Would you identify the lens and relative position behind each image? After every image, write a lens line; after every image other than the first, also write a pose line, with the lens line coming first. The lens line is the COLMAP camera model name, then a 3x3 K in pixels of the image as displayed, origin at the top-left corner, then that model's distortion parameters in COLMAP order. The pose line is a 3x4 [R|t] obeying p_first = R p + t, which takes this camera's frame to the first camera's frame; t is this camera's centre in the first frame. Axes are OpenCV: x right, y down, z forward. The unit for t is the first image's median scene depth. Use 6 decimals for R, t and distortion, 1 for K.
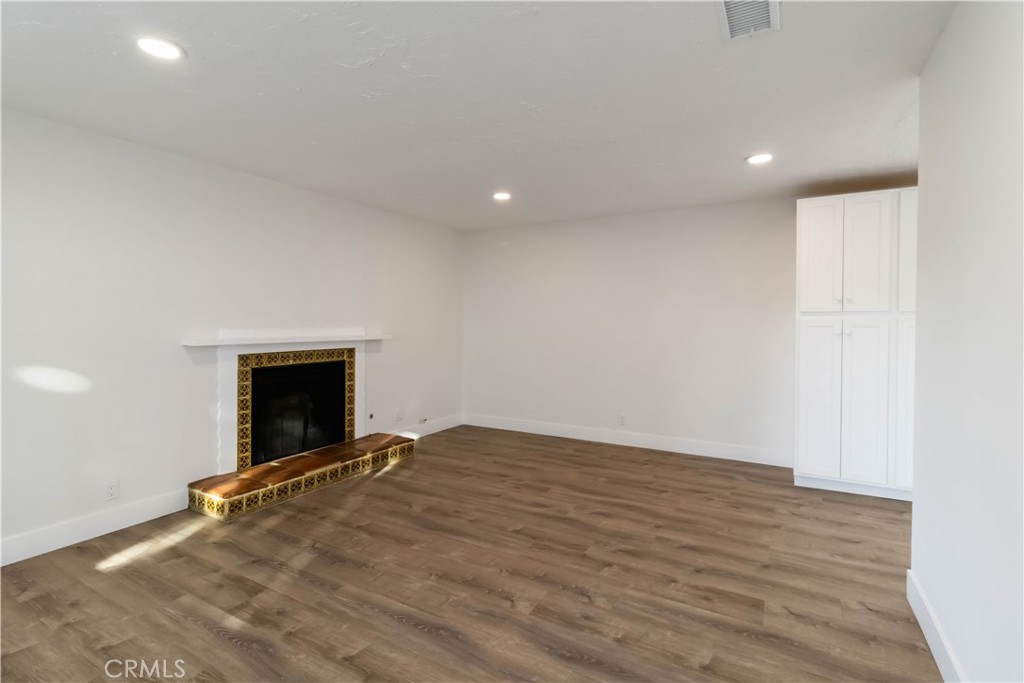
lens RADIAL K [[480.9, 0, 511.3], [0, 480.9, 328.2], [0, 0, 1]] dist [0.000267, -0.000023]
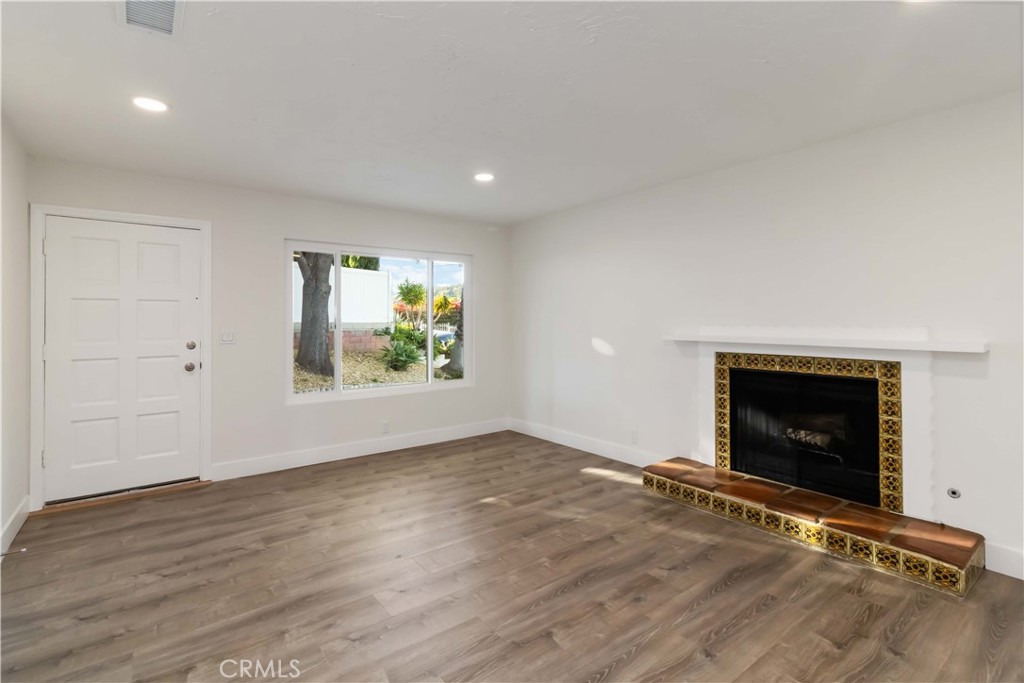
lens RADIAL K [[483.0, 0, 510.8], [0, 483.0, 313.4], [0, 0, 1]] dist [0.000069, 0.000336]
pose [[-0.385560, -0.010730, -0.922620, 0.526239], [-0.008587, 0.999931, -0.008041, -0.013679], [0.922643, 0.004822, -0.385625, 0.975197]]
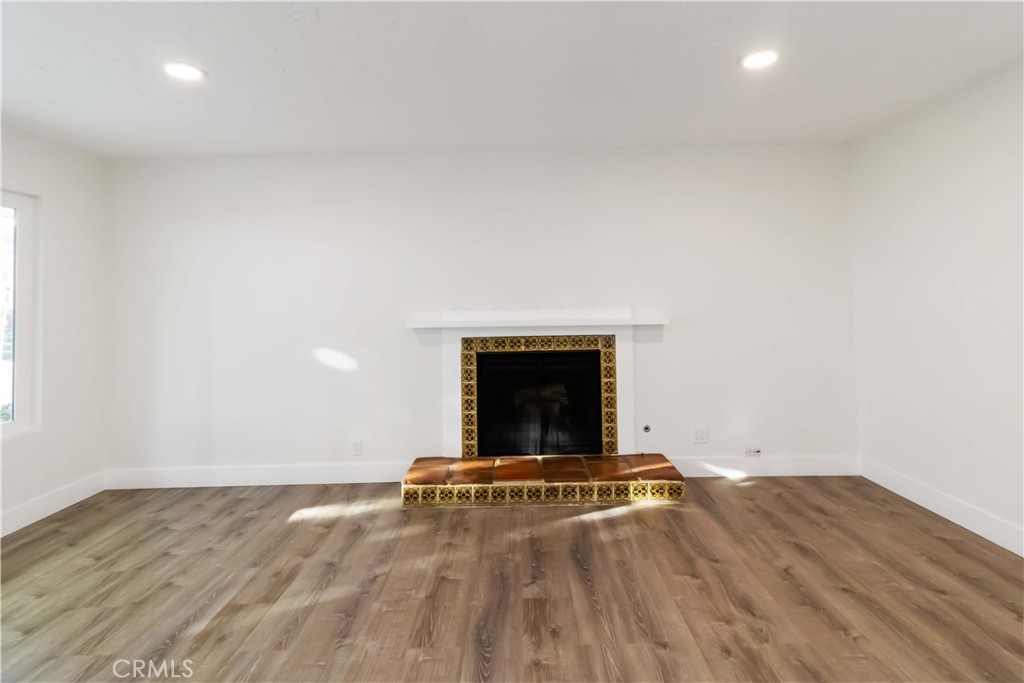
lens RADIAL K [[487.6, 0, 518.3], [0, 487.6, 288.5], [0, 0, 1]] dist [0.000739, 0.000042]
pose [[0.499586, -0.033229, -0.865627, 0.343737], [0.007939, 0.999398, -0.033781, -0.010172], [0.866228, 0.010004, 0.499549, 0.591998]]
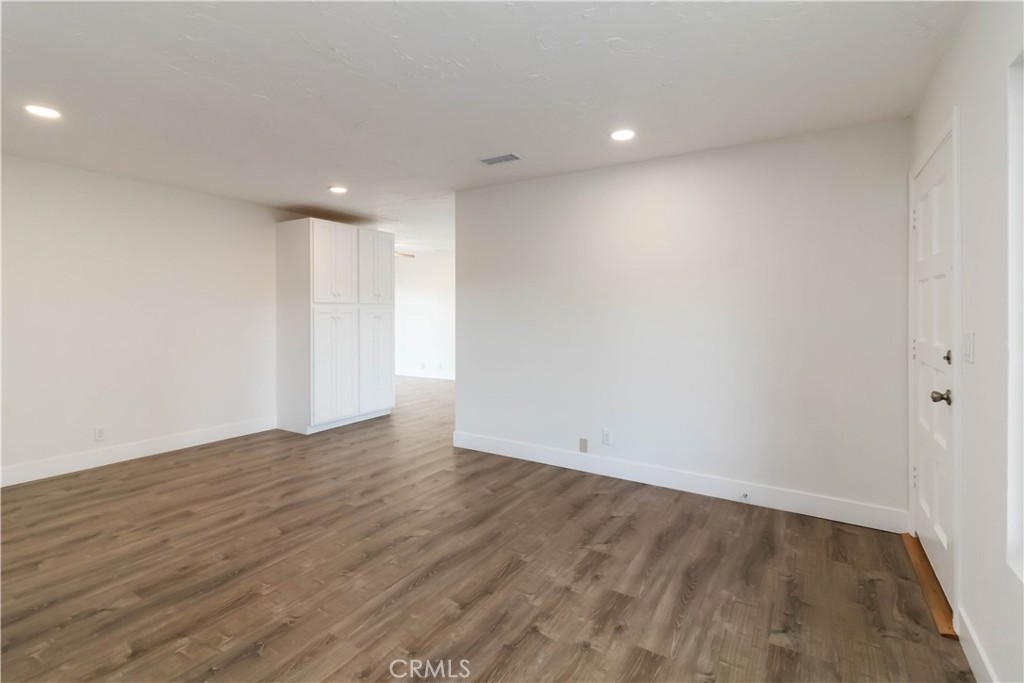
lens RADIAL K [[480.9, 0, 511.3], [0, 480.9, 328.2], [0, 0, 1]] dist [0.000267, -0.000023]
pose [[0.028828, -0.036095, 0.998932, -0.727908], [0.007847, 0.999325, 0.035882, -0.005910], [-0.999554, 0.006804, 0.029092, 0.424703]]
